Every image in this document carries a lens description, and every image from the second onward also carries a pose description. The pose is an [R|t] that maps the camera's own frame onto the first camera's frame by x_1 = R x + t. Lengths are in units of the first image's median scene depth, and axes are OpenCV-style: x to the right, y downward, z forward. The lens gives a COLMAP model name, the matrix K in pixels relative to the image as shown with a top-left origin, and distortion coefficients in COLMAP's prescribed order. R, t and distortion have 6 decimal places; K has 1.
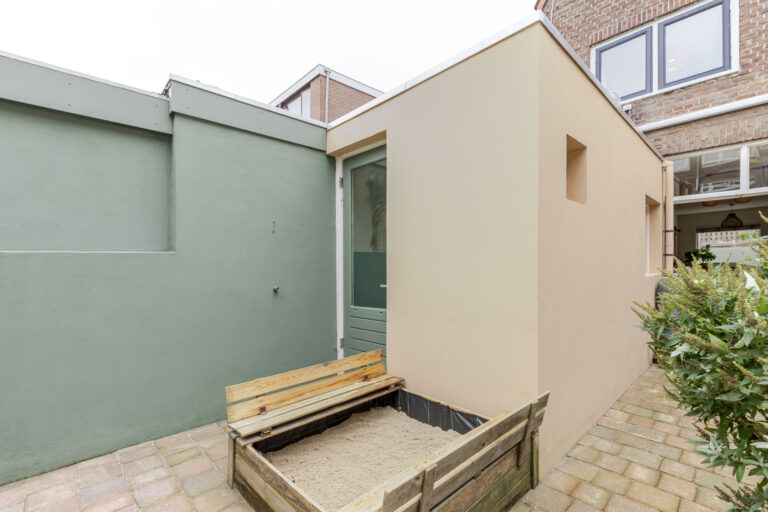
lens RADIAL K [[351.0, 0, 389.0], [0, 351.0, 259.6], [0, 0, 1]] dist [0.000033, 0.000304]
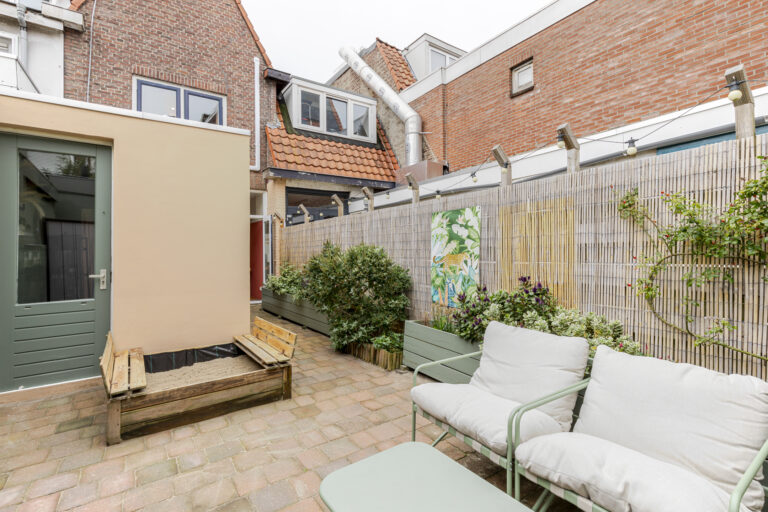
lens RADIAL K [[351.0, 0, 389.0], [0, 351.0, 259.6], [0, 0, 1]] dist [0.000033, 0.000304]
pose [[0.137000, -0.007105, 0.990546, -0.947168], [-0.001129, 0.999973, 0.007329, 0.015989], [-0.990570, -0.002122, 0.136988, -0.036966]]
